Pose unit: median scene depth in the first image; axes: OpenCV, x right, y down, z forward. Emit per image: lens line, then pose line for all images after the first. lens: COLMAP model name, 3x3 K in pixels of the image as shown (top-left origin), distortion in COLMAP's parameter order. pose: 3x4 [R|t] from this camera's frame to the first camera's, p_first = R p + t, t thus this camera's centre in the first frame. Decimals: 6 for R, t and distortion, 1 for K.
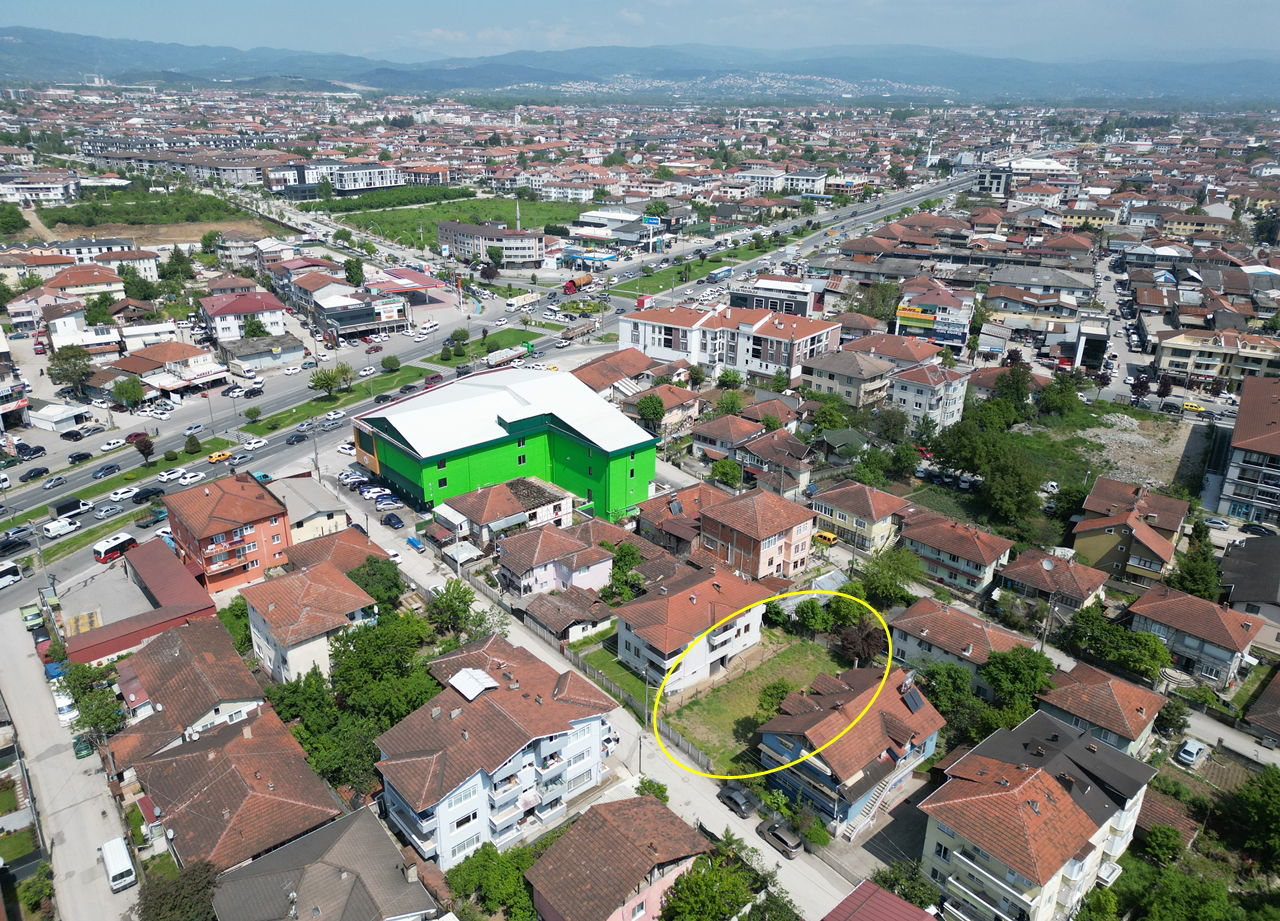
lens RADIAL K [[885.7, 0, 637.3], [0, 885.7, 454.4], [0, 0, 1]] dist [0.091533, -0.097145]
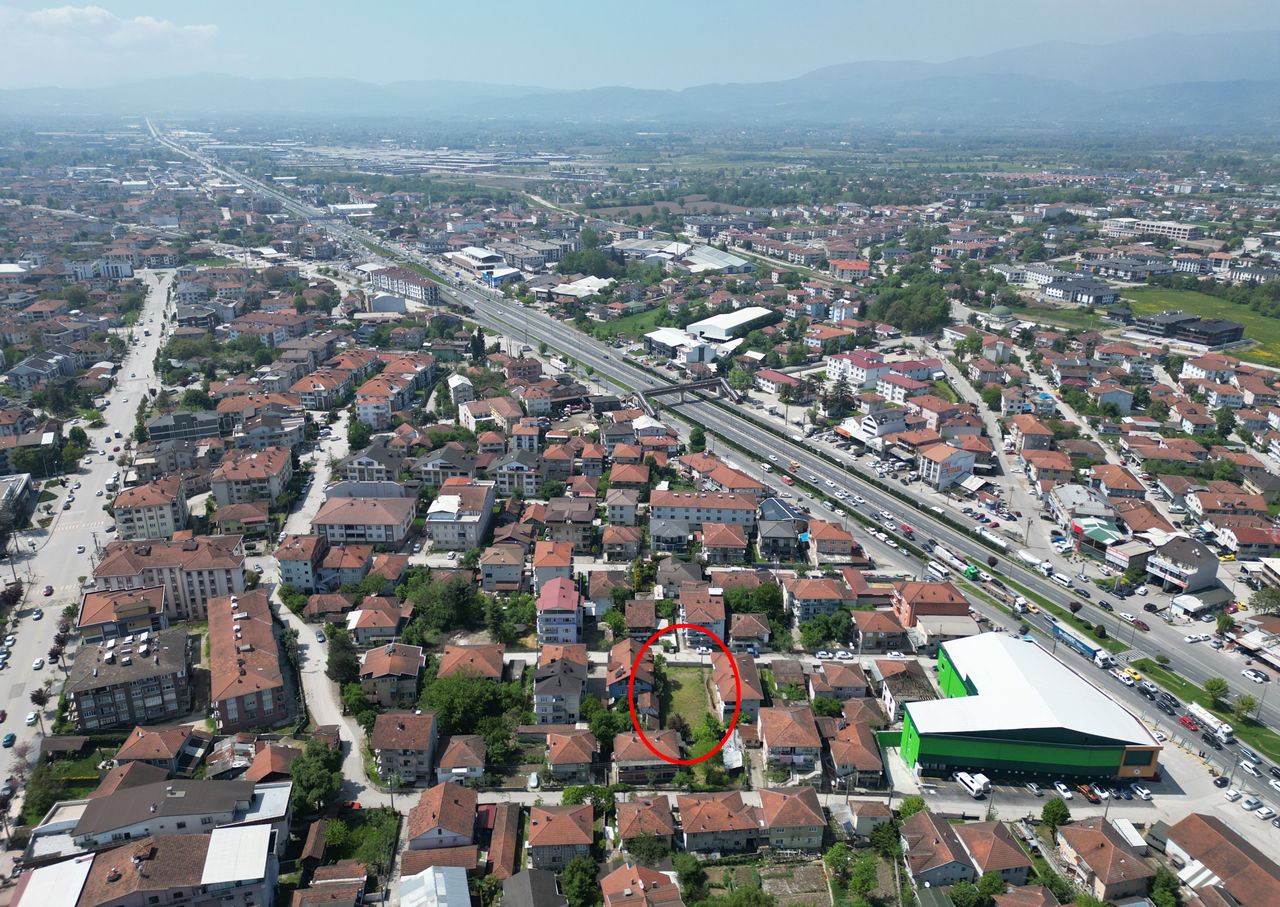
lens RADIAL K [[883.3, 0, 640.0], [0, 883.3, 453.5], [0, 0, 1]] dist [0.094707, -0.096473]
pose [[-0.639769, 0.256650, -0.724449, 0.798573], [-0.313821, 0.773206, 0.551062, -0.656608], [0.701579, 0.579899, -0.414131, 0.728739]]
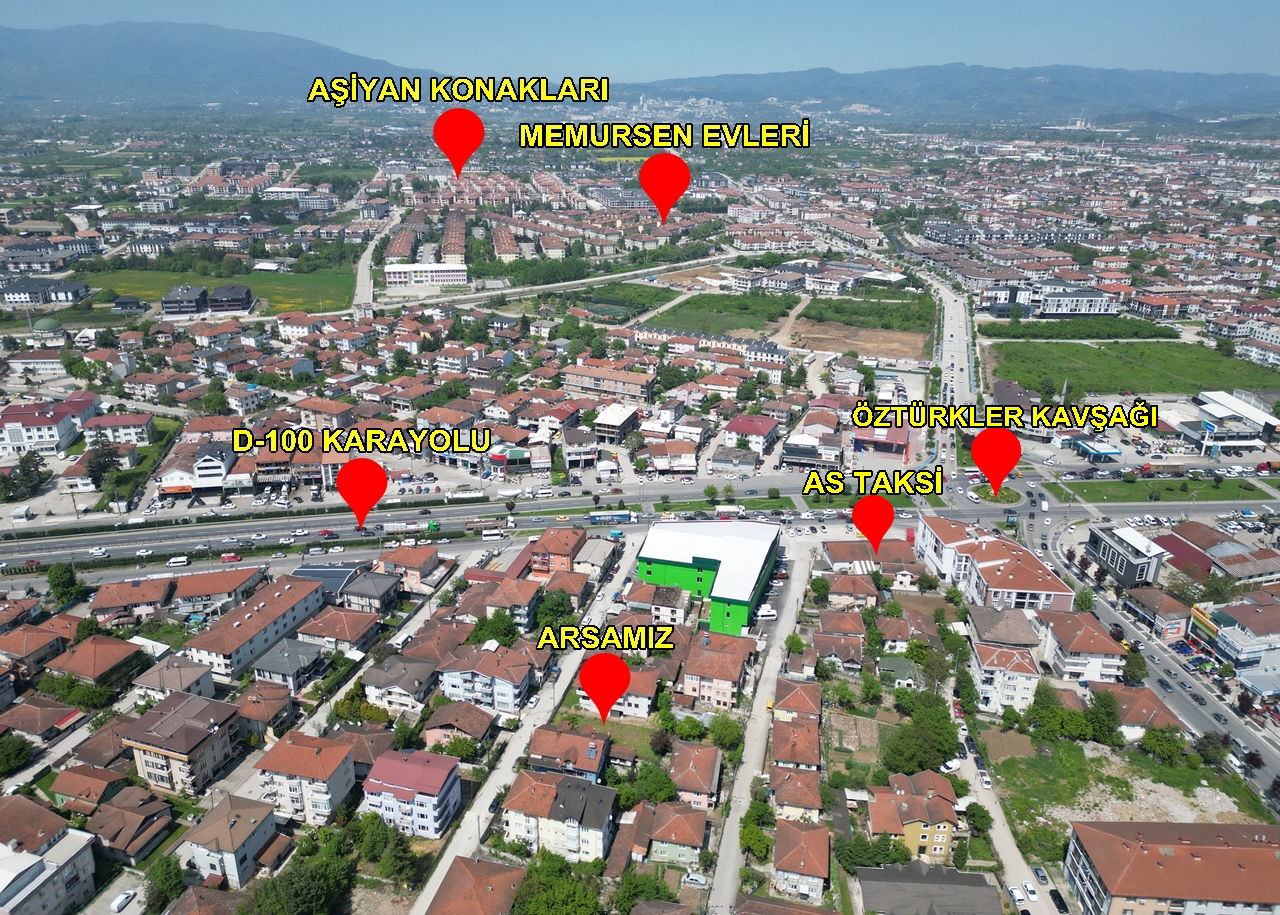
lens RADIAL K [[885.7, 0, 637.3], [0, 885.7, 451.4], [0, 0, 1]] dist [0.091533, -0.097145]
pose [[0.568634, 0.295229, -0.767786, 0.763563], [-0.315261, 0.940322, 0.128085, -0.299314], [0.759780, 0.169219, 0.627773, -0.151758]]
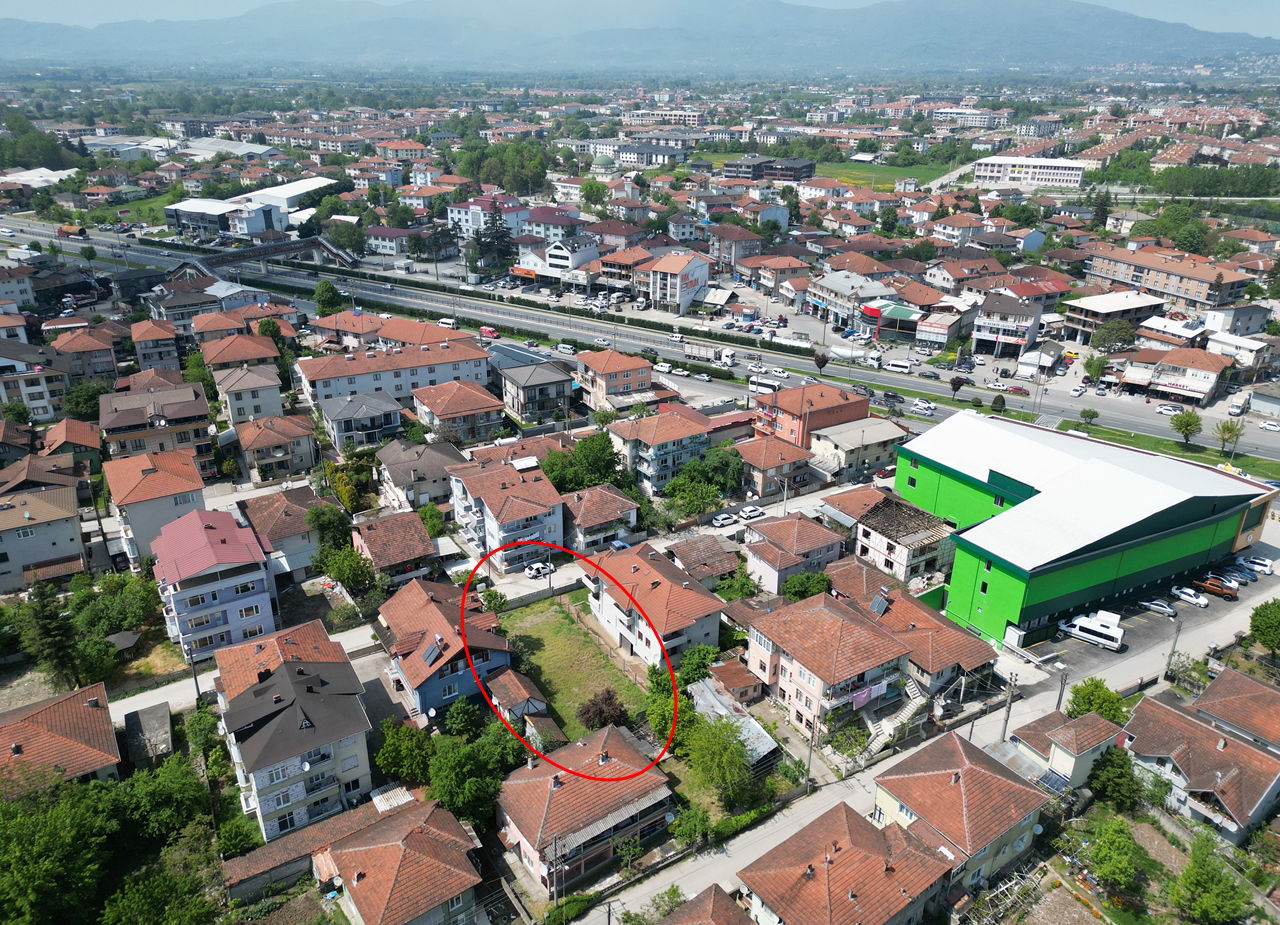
lens RADIAL K [[886.9, 0, 637.0], [0, 886.9, 459.3], [0, 0, 1]] dist [0.075334, -0.067040]
pose [[-0.152757, 0.383261, -0.910921, 0.492255], [-0.388118, 0.824416, 0.411950, -0.190727], [0.908862, 0.416473, 0.022815, 0.475270]]
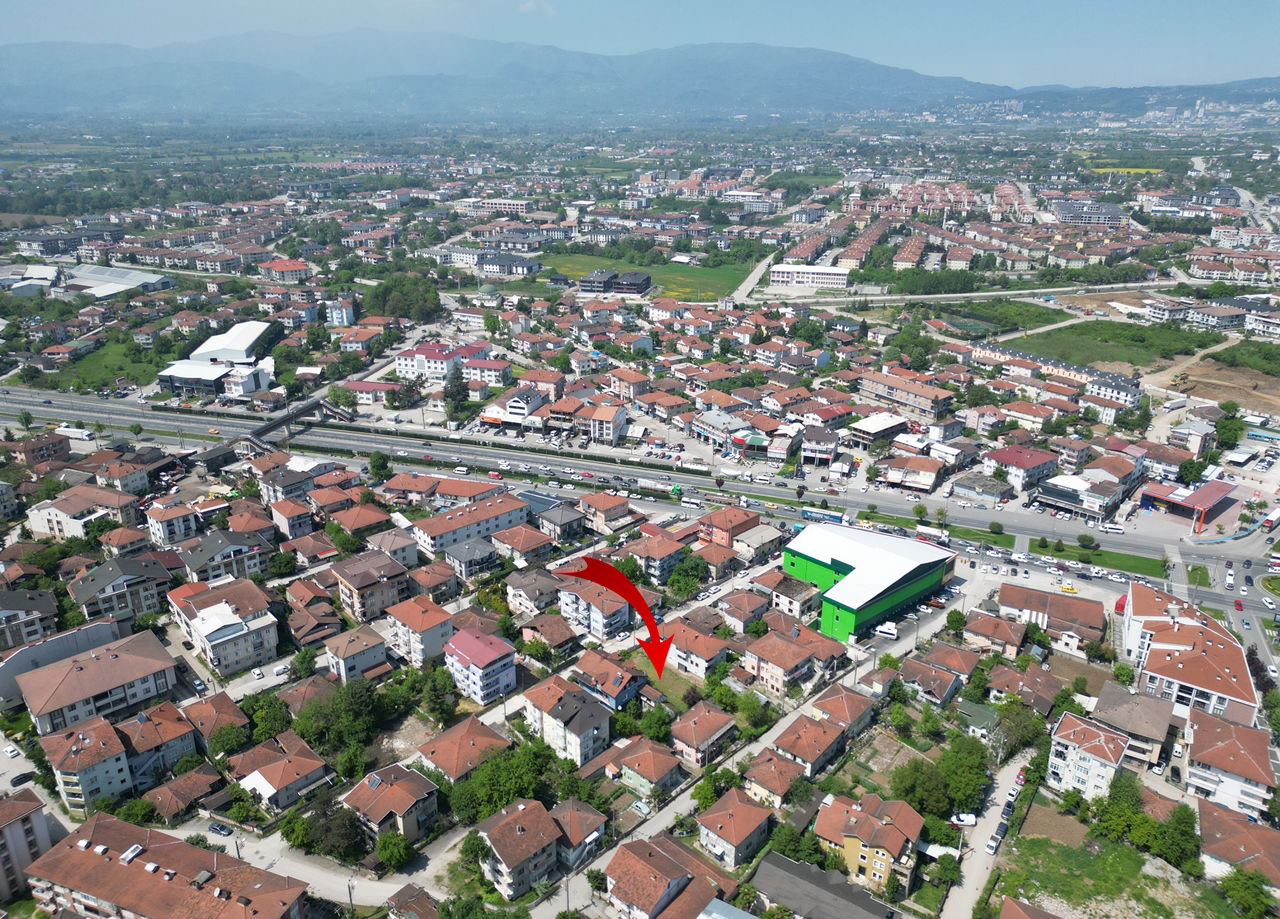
lens RADIAL K [[885.7, 0, 637.3], [0, 885.7, 453.4], [0, 0, 1]] dist [0.091533, -0.097145]
pose [[0.071951, 0.350771, -0.933693, 0.996217], [-0.381046, 0.874779, 0.299275, -0.425269], [0.921752, 0.334247, 0.196601, 0.165442]]
